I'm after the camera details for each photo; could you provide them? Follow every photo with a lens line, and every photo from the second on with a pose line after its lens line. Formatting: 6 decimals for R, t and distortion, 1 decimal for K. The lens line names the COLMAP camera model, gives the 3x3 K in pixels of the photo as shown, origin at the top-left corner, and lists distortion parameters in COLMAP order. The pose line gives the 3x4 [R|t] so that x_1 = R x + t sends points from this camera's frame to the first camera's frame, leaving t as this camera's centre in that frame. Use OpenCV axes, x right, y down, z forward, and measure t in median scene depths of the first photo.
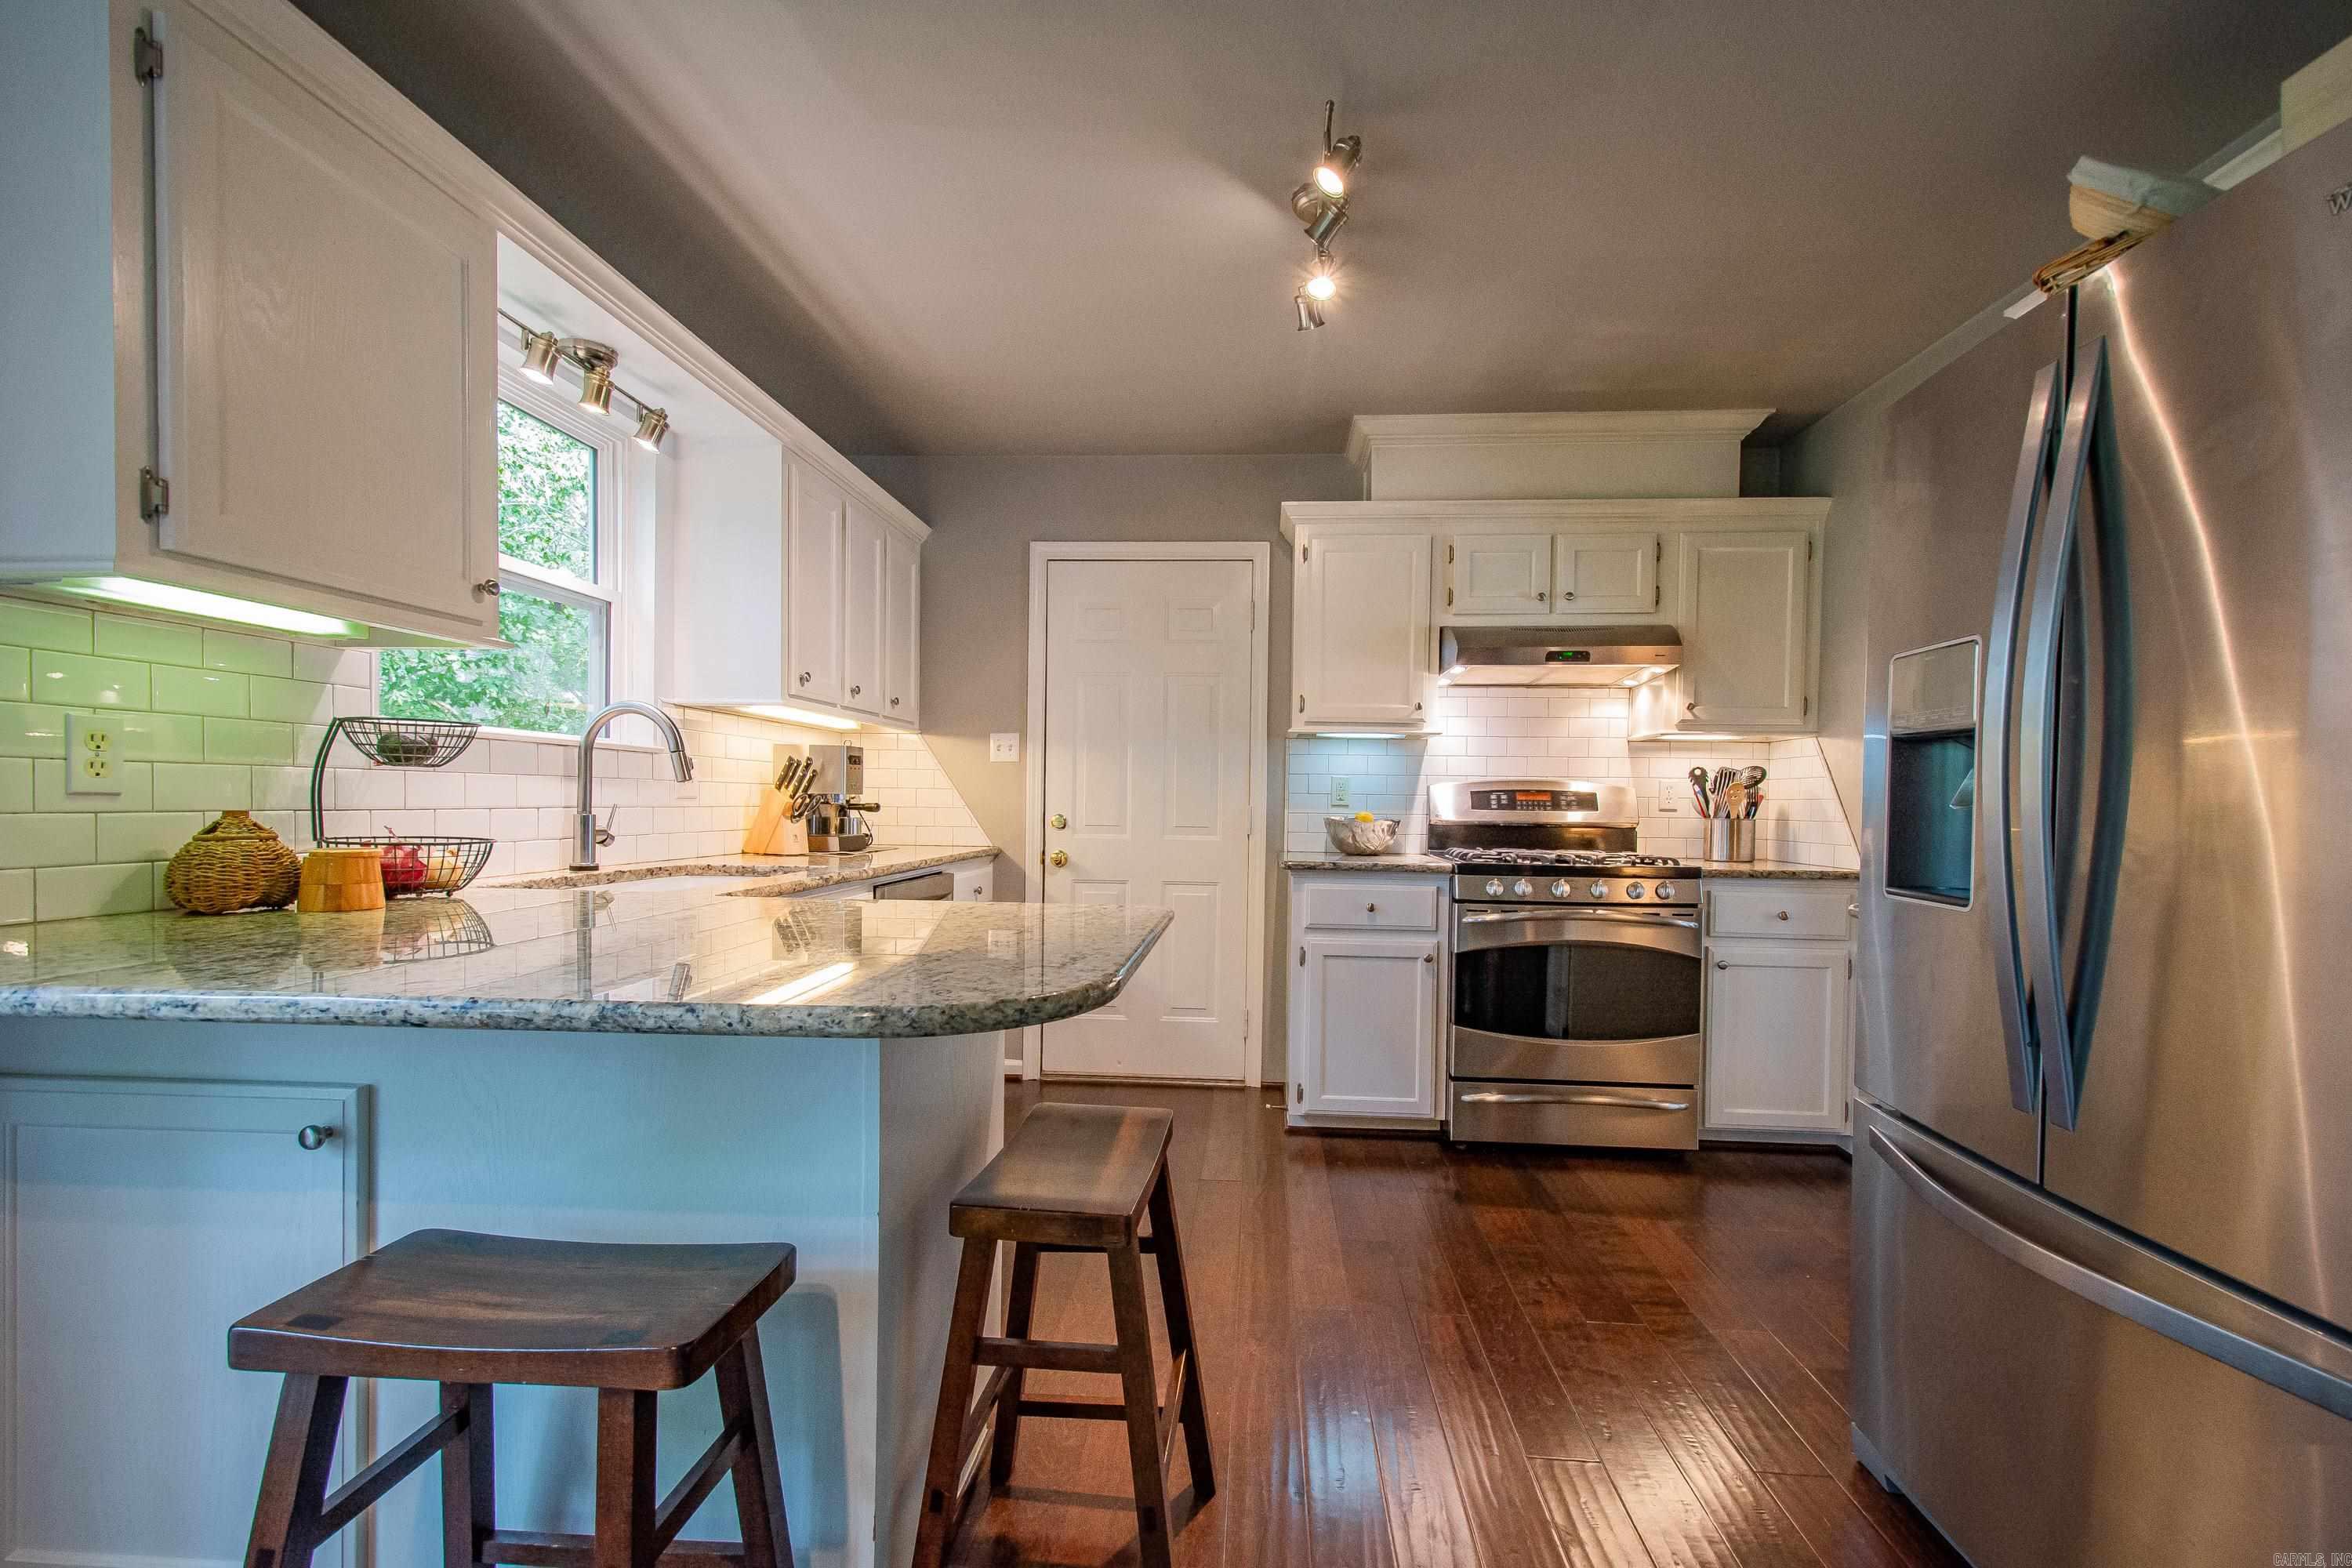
lens RADIAL K [[1029.1, 0, 1205.3], [0, 1029.1, 819.6], [0, 0, 1]] dist [0.016628, -0.008378]
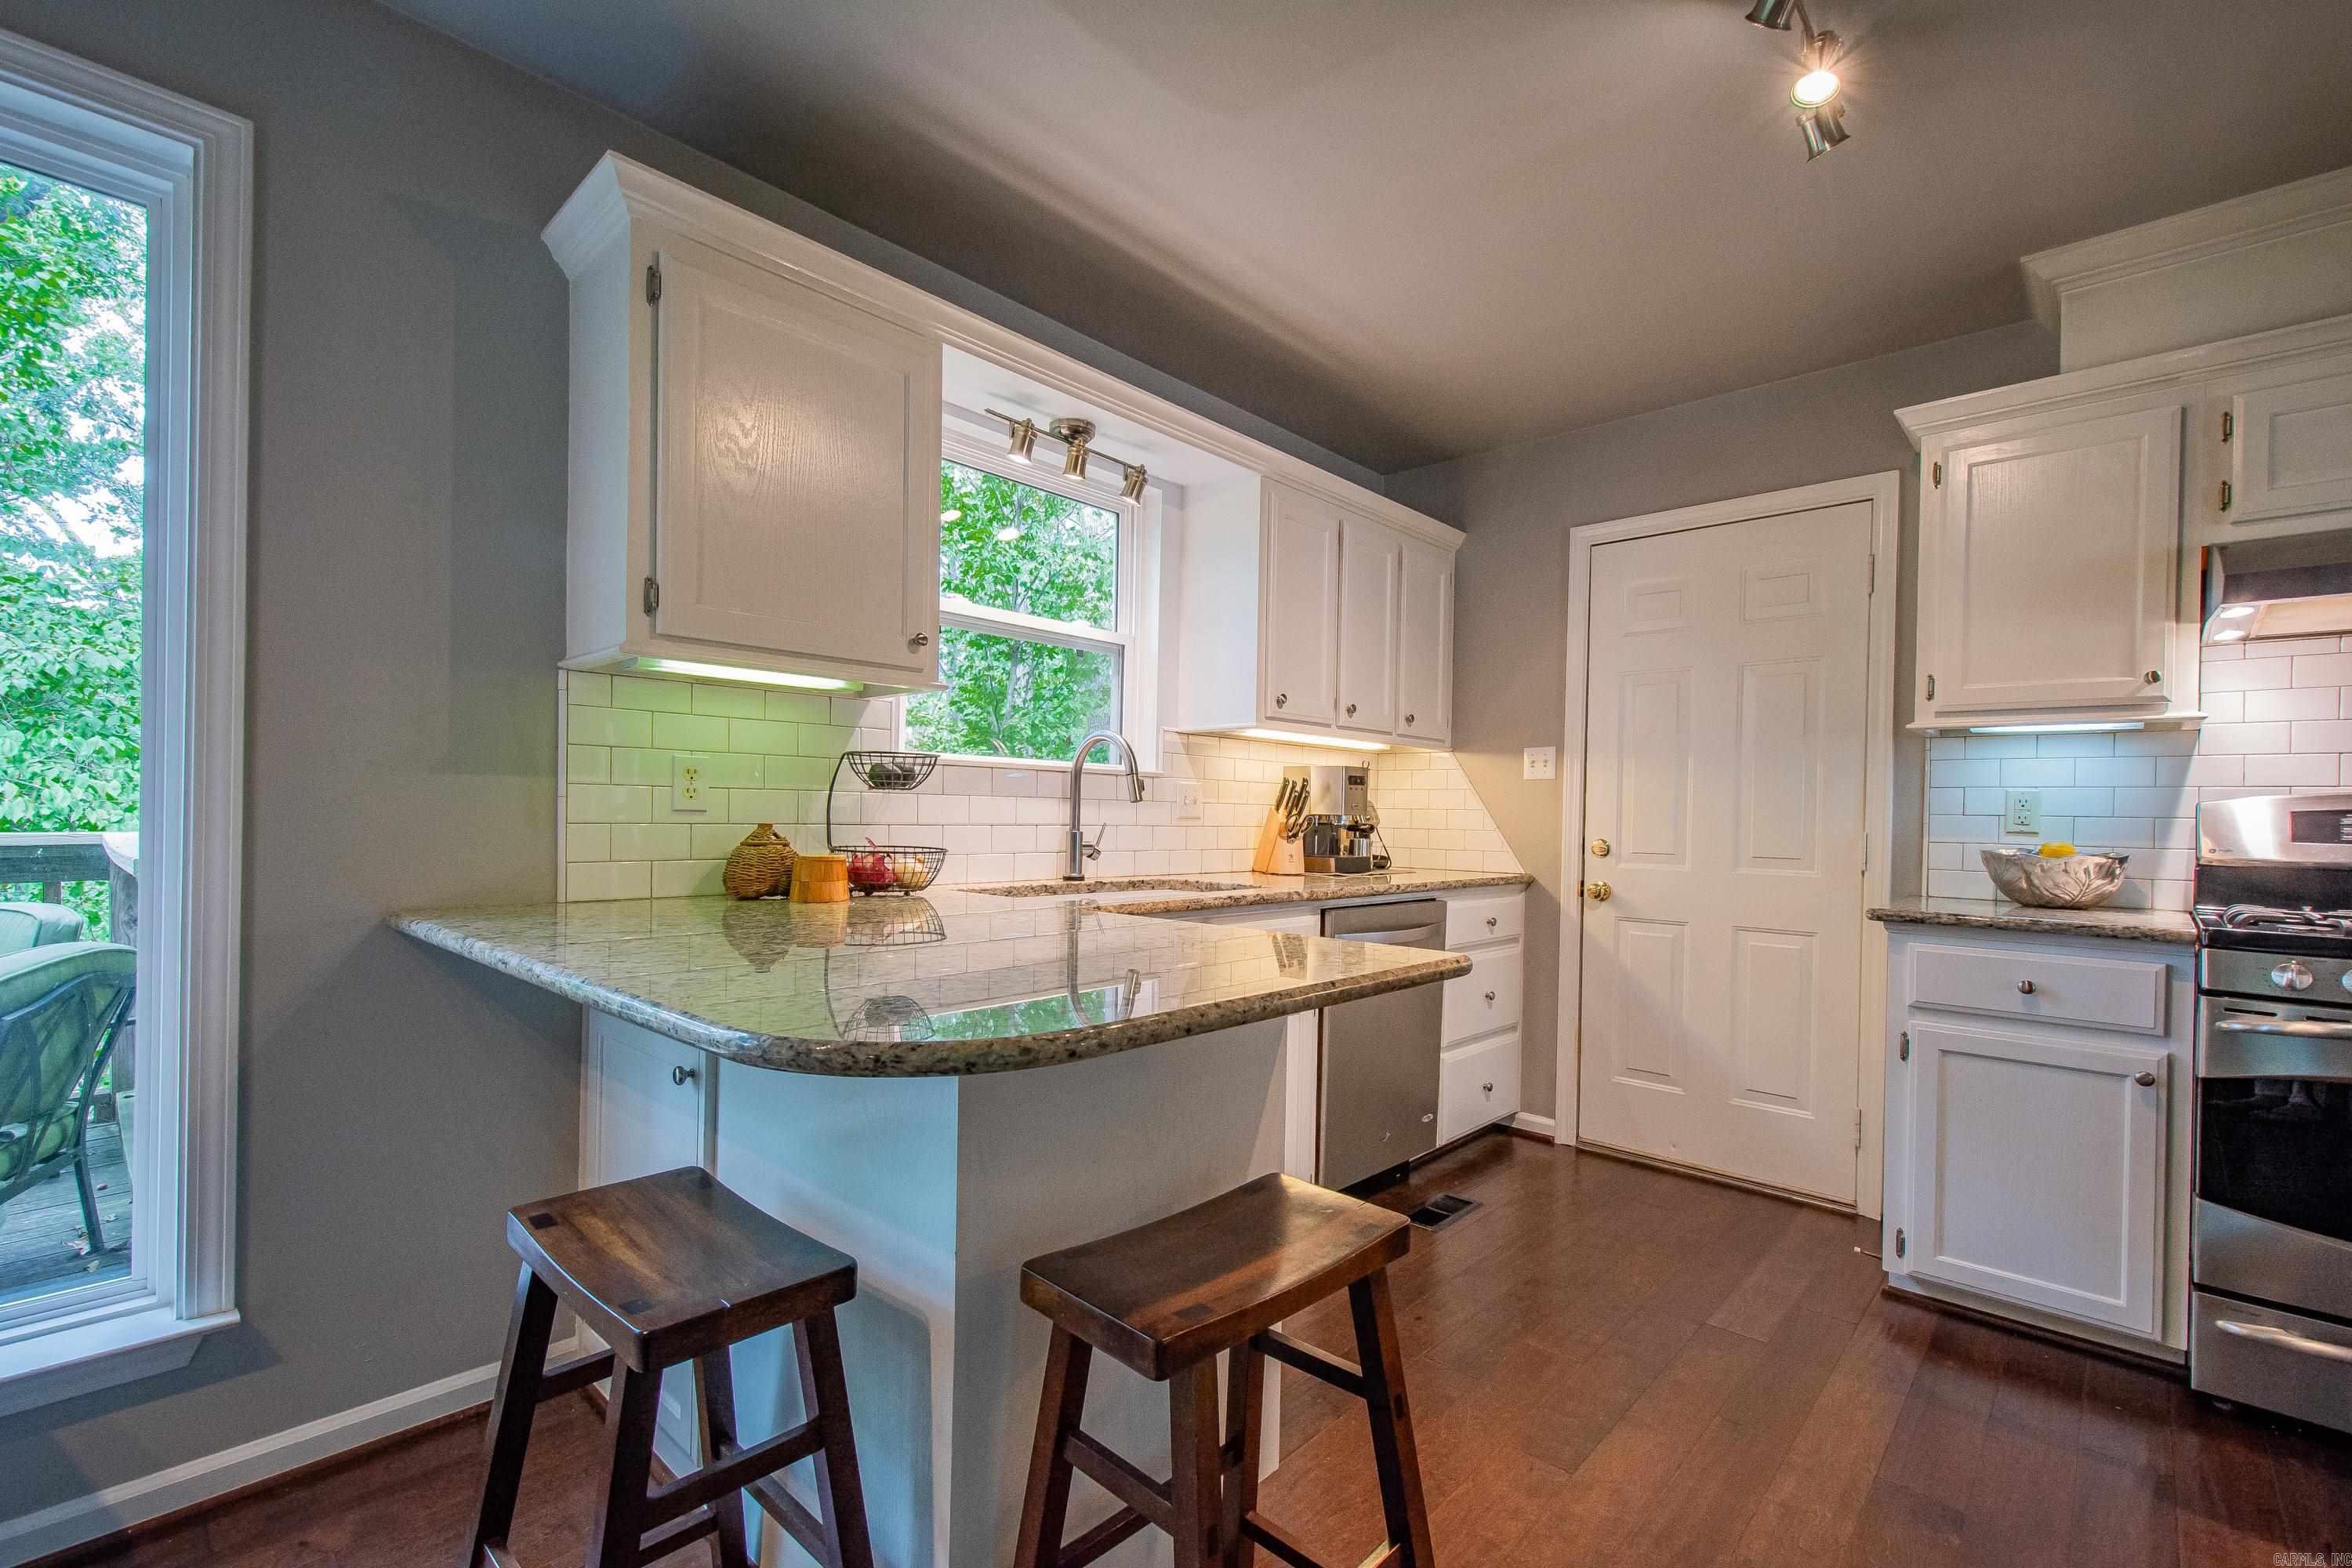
lens RADIAL K [[1029.1, 0, 1191.4], [0, 1029.1, 819.7], [0, 0, 1]] dist [0.016628, -0.008378]
pose [[0.776051, 0.003670, -0.630660, 0.162747], [-0.018666, 0.999679, -0.017151, -0.000395], [0.630394, 0.025082, 0.775870, 0.146010]]
